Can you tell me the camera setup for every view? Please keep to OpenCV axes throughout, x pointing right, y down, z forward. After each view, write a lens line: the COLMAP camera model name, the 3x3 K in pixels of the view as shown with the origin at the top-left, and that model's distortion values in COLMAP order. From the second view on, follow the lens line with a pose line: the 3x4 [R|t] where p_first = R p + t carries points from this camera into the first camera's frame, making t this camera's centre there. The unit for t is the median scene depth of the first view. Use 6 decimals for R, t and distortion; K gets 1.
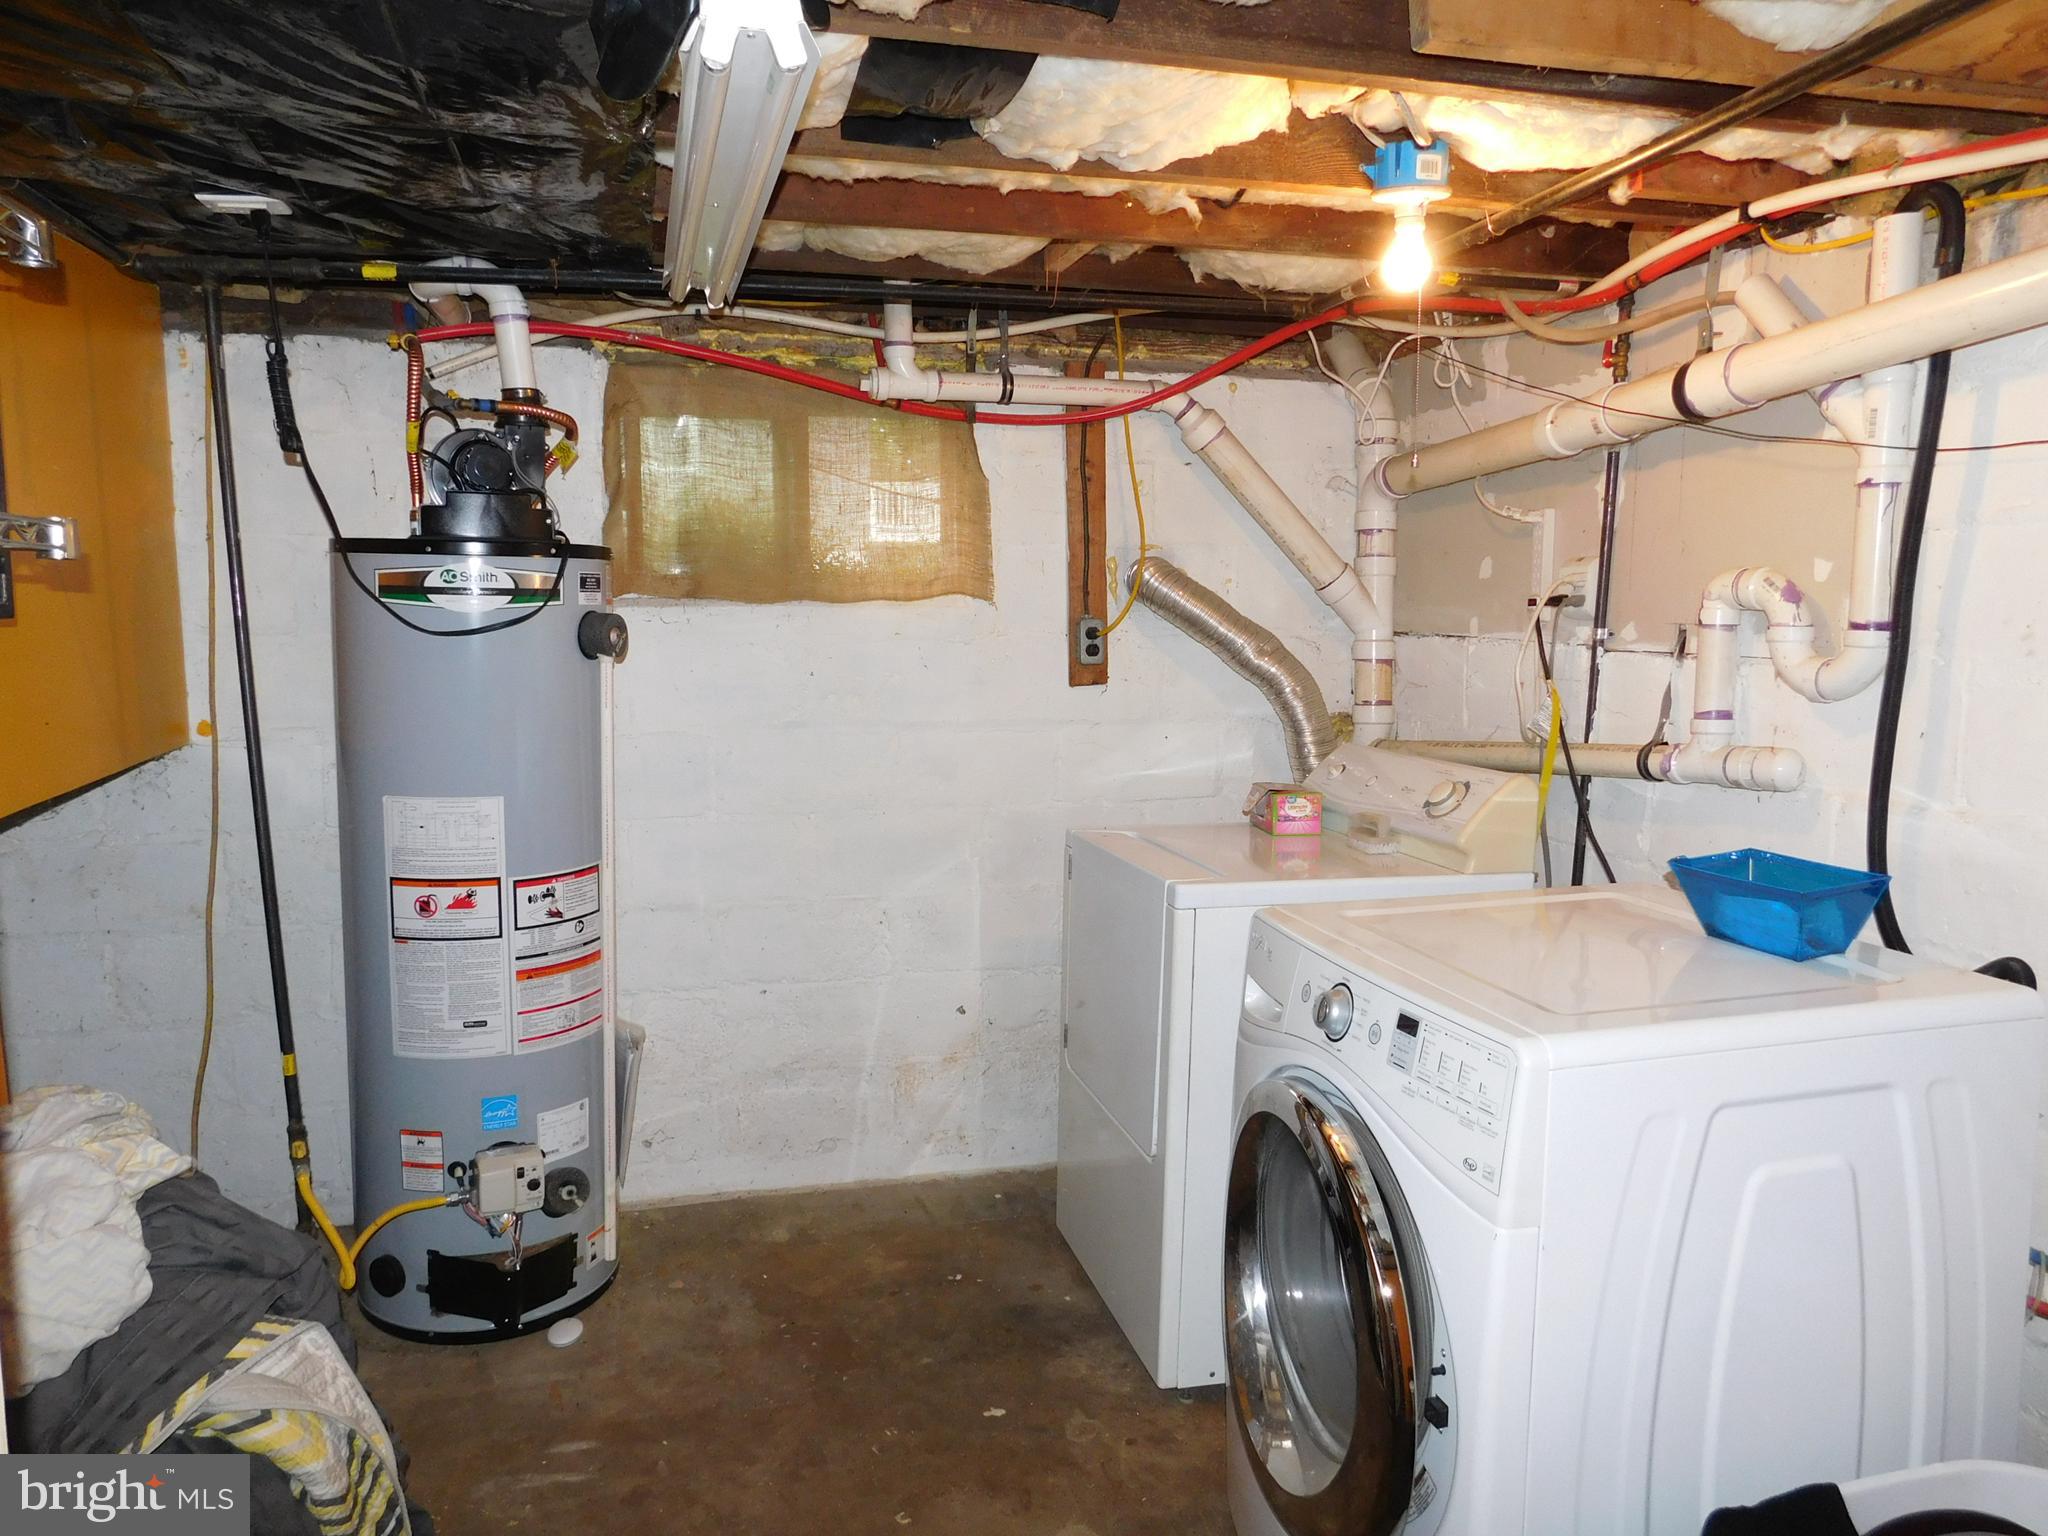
lens RADIAL K [[1343.5, 0, 1013.3], [0, 1343.5, 772.9], [0, 0, 1]] dist [-0.045961, 0.027766]
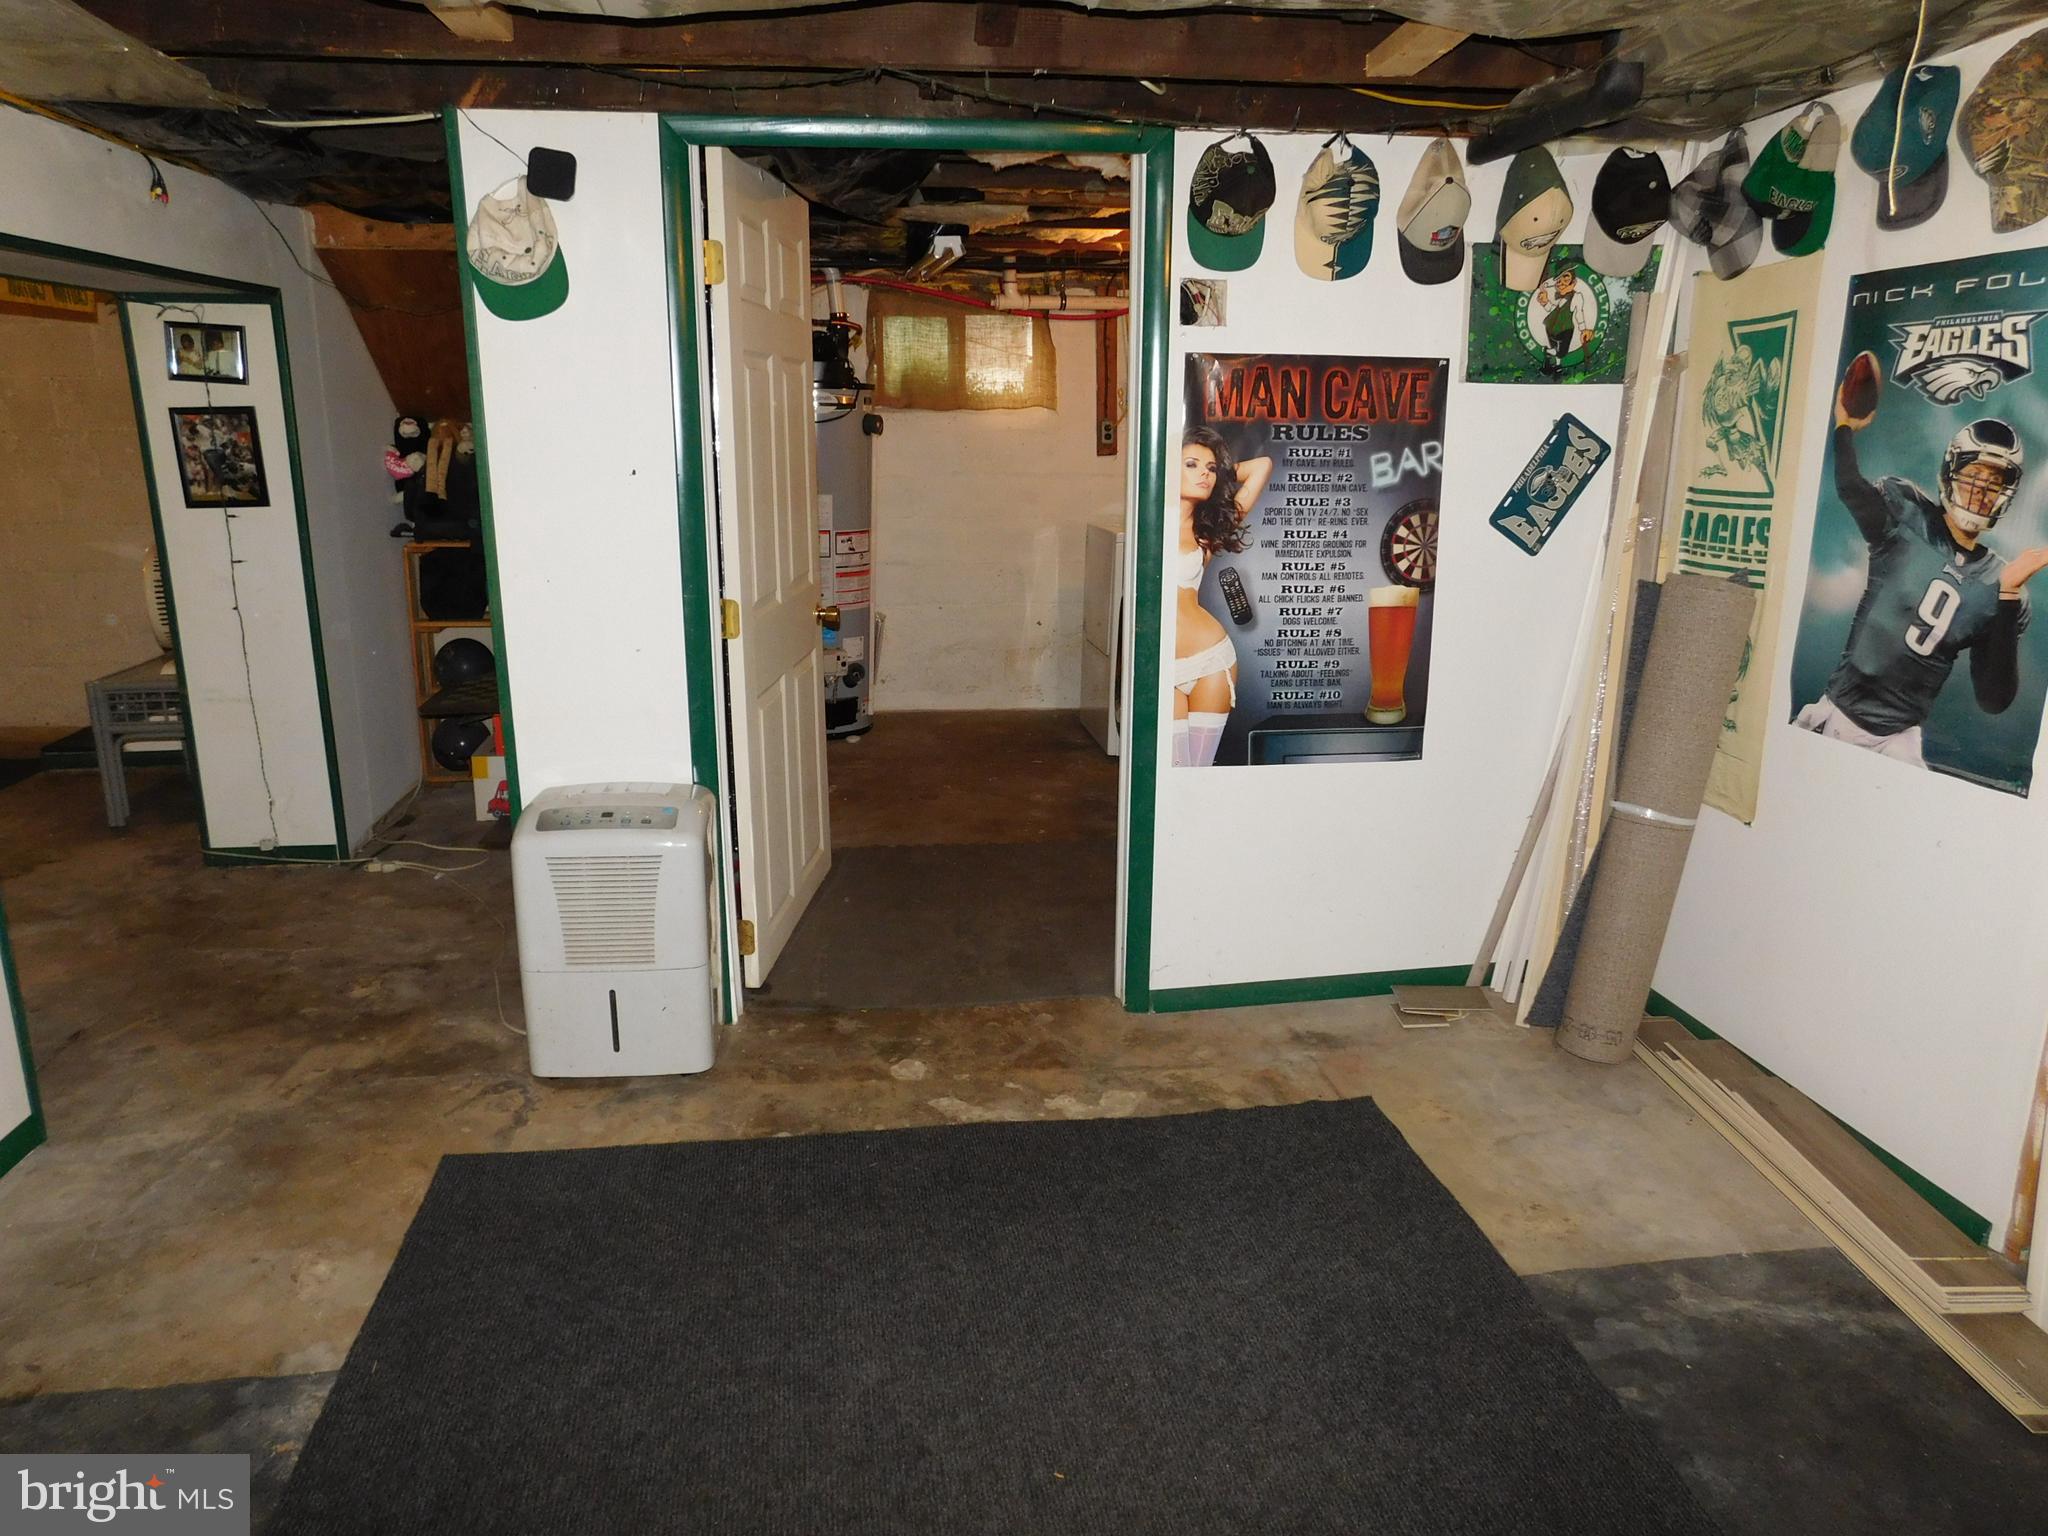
lens RADIAL K [[1343.5, 0, 1031.1], [0, 1343.5, 753.6], [0, 0, 1]] dist [-0.045961, 0.027766]
pose [[0.993998, 0.030170, -0.105159, 0.180282], [-0.017802, 0.993017, 0.116624, 0.153290], [0.107944, -0.114052, 0.987593, -1.077623]]
